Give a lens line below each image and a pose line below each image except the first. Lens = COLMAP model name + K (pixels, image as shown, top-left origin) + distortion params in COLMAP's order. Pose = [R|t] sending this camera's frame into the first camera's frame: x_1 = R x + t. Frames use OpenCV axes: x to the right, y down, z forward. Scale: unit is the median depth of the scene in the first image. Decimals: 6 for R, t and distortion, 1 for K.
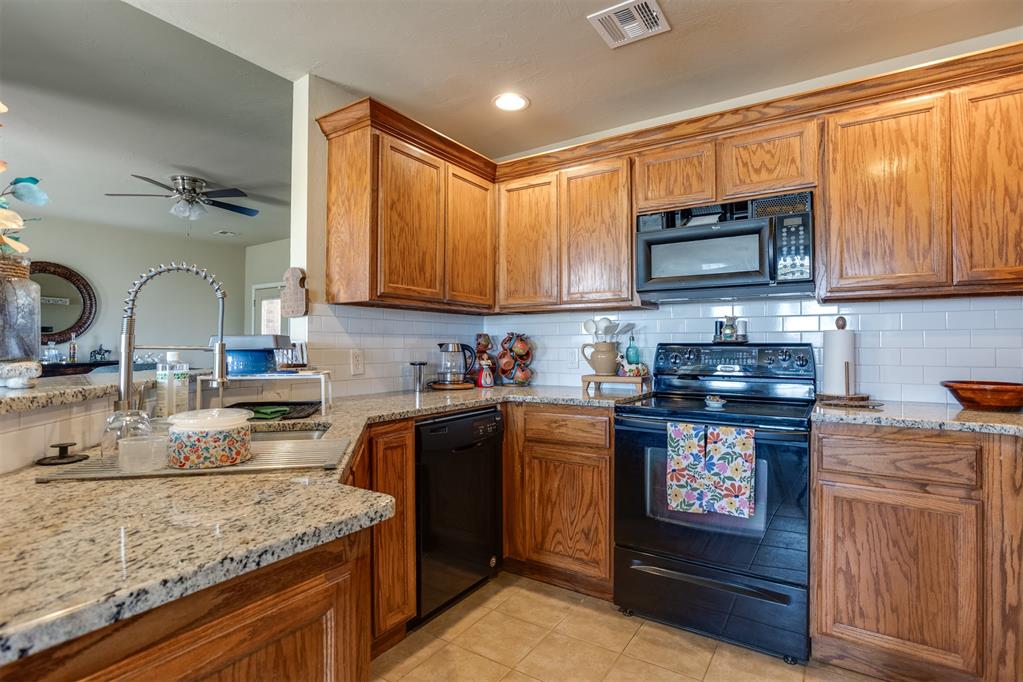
lens RADIAL K [[508.5, 0, 515.8], [0, 508.5, 338.6], [0, 0, 1]] dist [-0.030306, 0.015246]
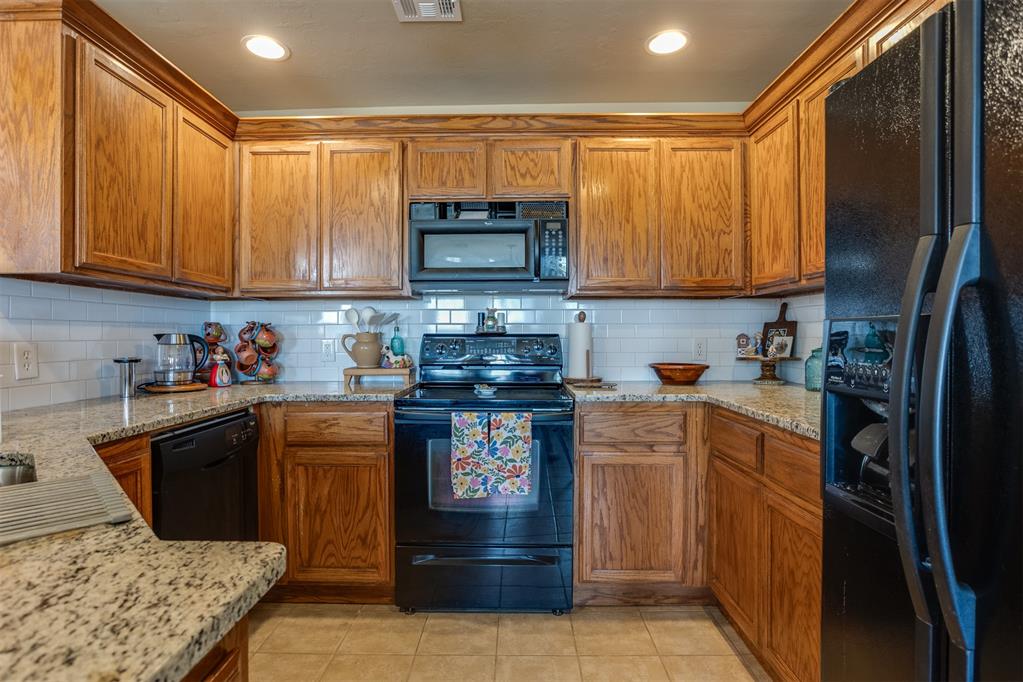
lens RADIAL K [[508.5, 0, 508.9], [0, 508.5, 337.2], [0, 0, 1]] dist [-0.030306, 0.015246]
pose [[0.850085, -0.002306, 0.526641, -0.140745], [-0.005671, 0.999892, 0.013533, 0.001494], [-0.526615, -0.014491, 0.849980, 0.088068]]
